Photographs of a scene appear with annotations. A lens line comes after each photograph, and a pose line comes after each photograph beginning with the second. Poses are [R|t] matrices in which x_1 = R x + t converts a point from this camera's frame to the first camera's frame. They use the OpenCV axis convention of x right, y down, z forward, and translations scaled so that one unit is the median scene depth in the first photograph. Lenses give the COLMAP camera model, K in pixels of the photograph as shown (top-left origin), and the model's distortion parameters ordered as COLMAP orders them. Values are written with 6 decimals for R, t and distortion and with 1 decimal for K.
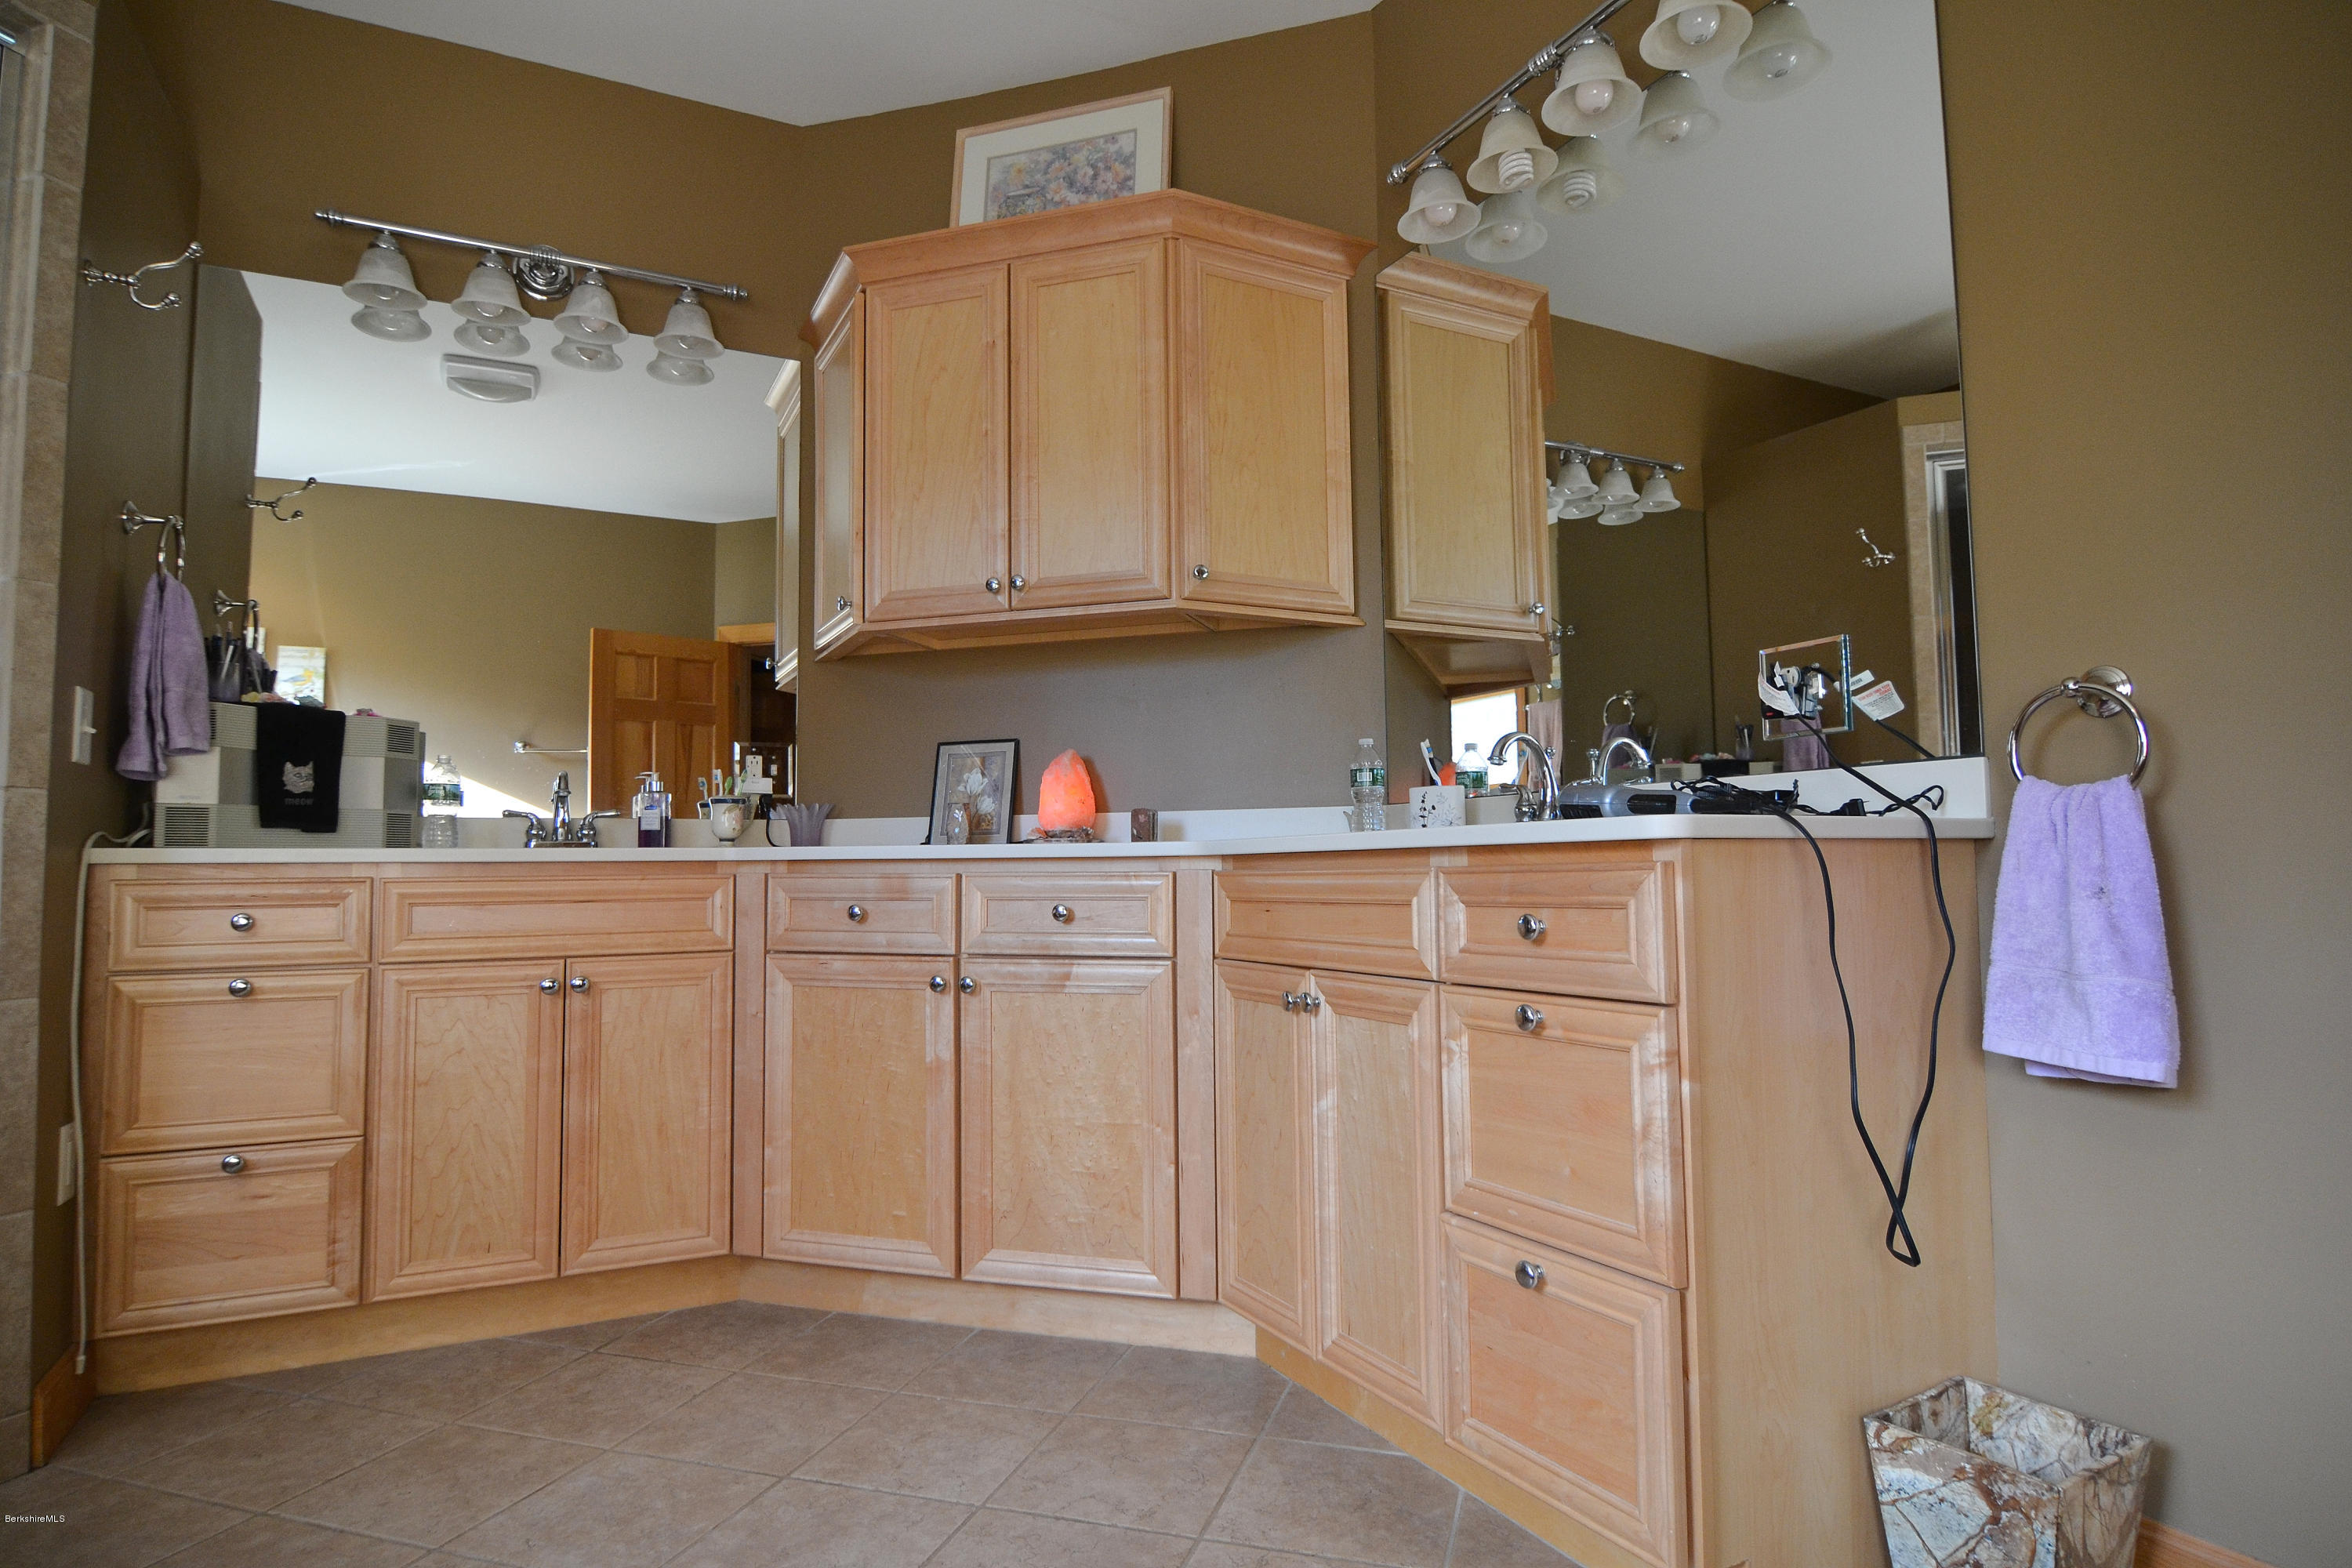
lens RADIAL K [[1288.3, 0, 1170.6], [0, 1288.3, 789.5], [0, 0, 1]] dist [-0.007372, -0.007661]
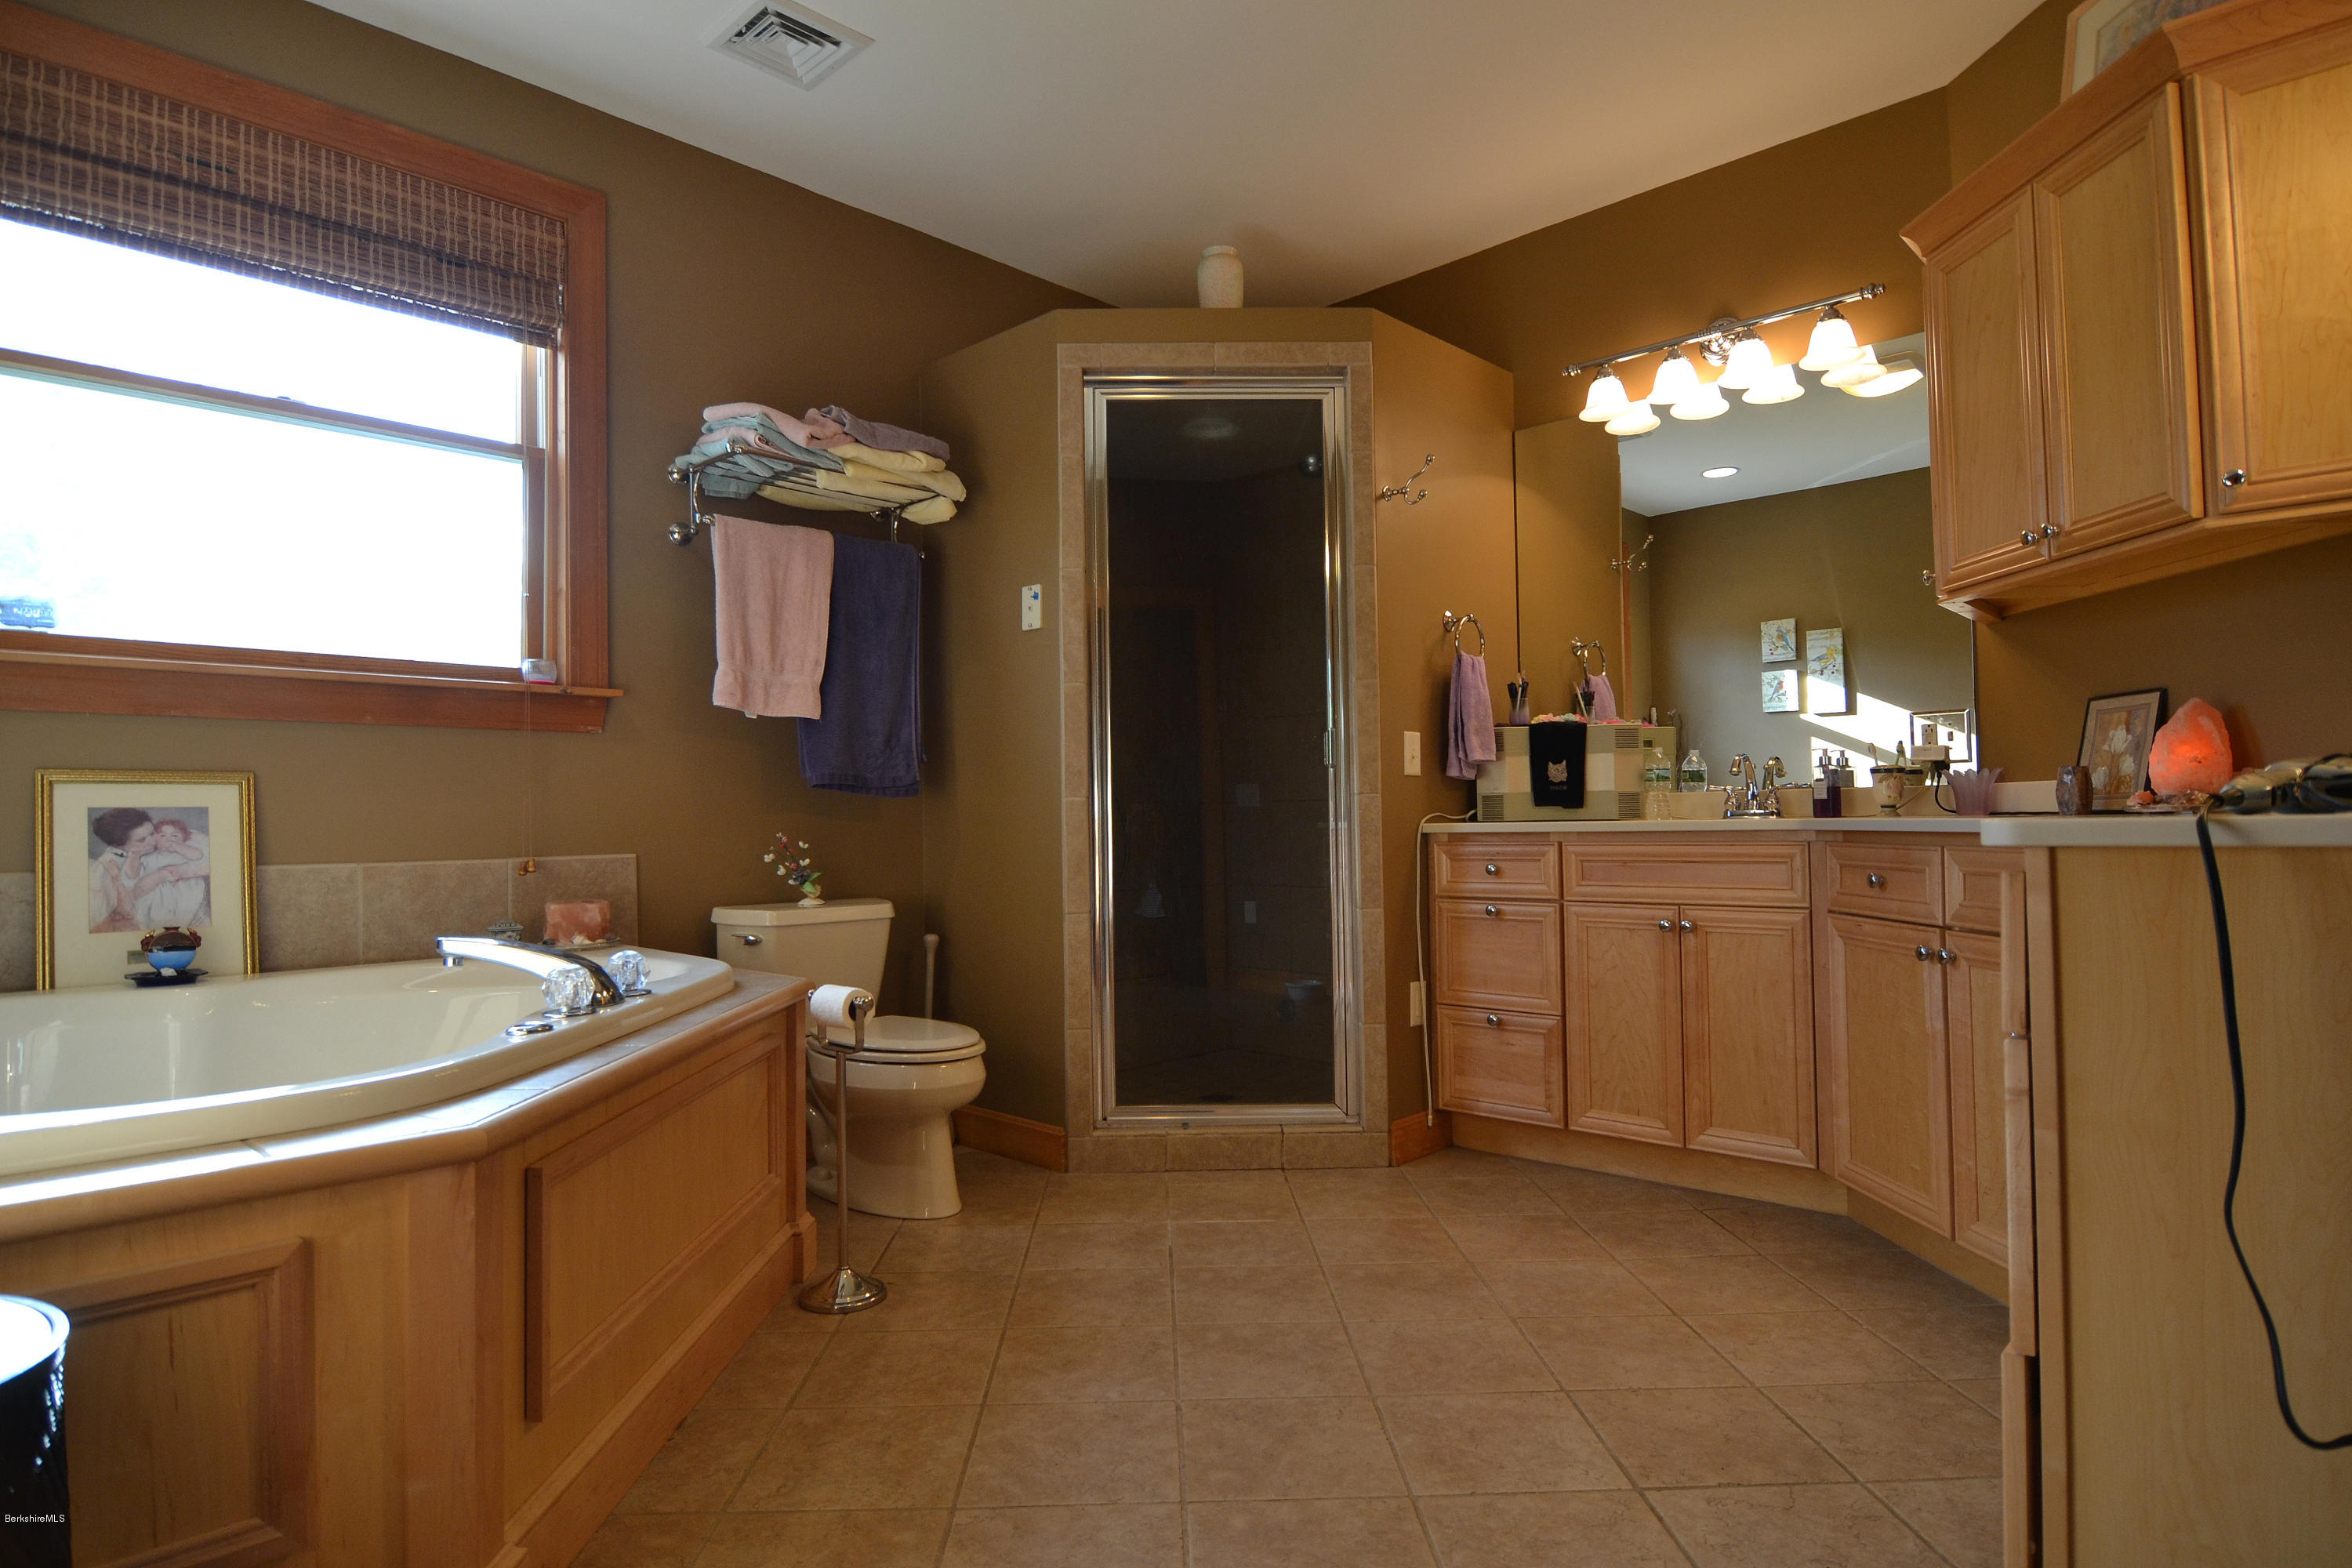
lens RADIAL K [[1288.3, 0, 1165.3], [0, 1288.3, 784.7], [0, 0, 1]] dist [-0.007372, -0.007661]
pose [[0.314805, -0.024703, -0.948835, 0.605883], [0.071741, 0.997421, -0.002165, -0.024974], [0.946441, -0.067389, 0.315765, 0.107753]]
